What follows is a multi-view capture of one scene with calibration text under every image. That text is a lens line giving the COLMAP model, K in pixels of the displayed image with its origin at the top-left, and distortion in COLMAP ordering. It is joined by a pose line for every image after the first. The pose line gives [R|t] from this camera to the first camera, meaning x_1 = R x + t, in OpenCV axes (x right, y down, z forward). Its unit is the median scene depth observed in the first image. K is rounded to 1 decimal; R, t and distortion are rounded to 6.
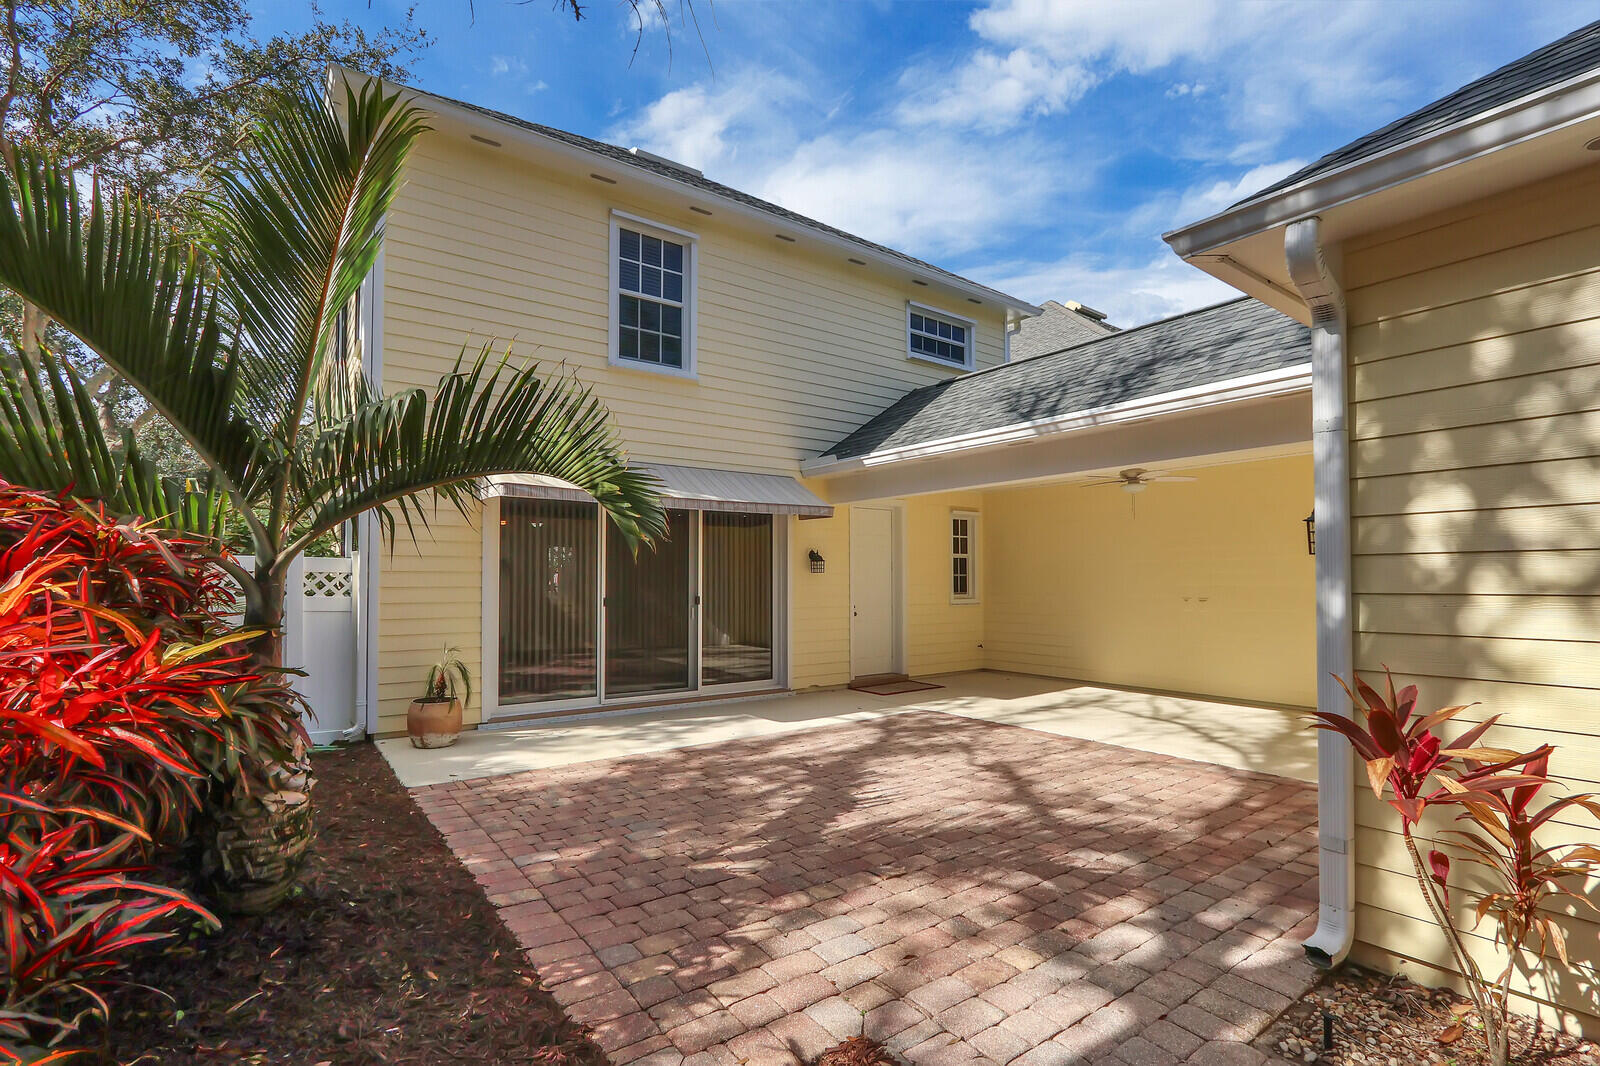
lens RADIAL K [[723.5, 0, 805.4], [0, 723.5, 566.4], [0, 0, 1]] dist [0.000293, 0.000200]
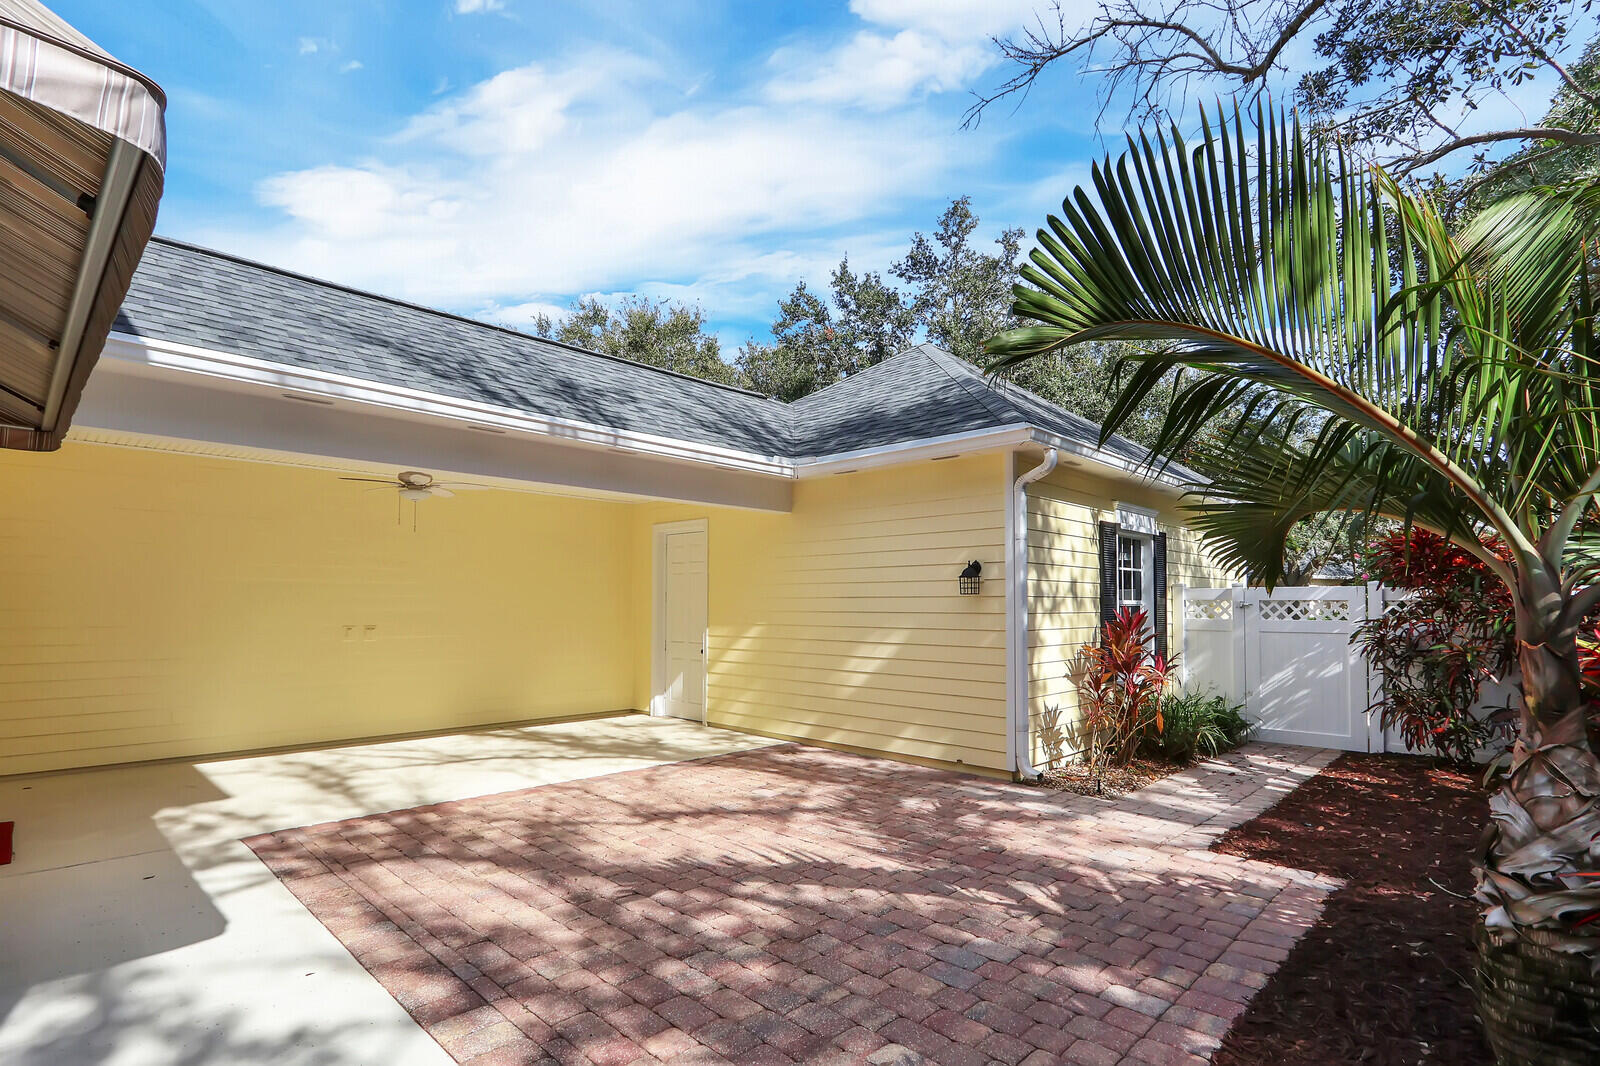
lens RADIAL K [[796.2, 0, 795.7], [0, 796.2, 593.1], [0, 0, 1]] dist [-0.013027, -0.000049]
pose [[-0.168163, 0.022006, 0.985514, -0.831007], [-0.024385, 0.999352, -0.026476, 0.025254], [-0.985458, -0.028484, -0.167518, 1.119971]]
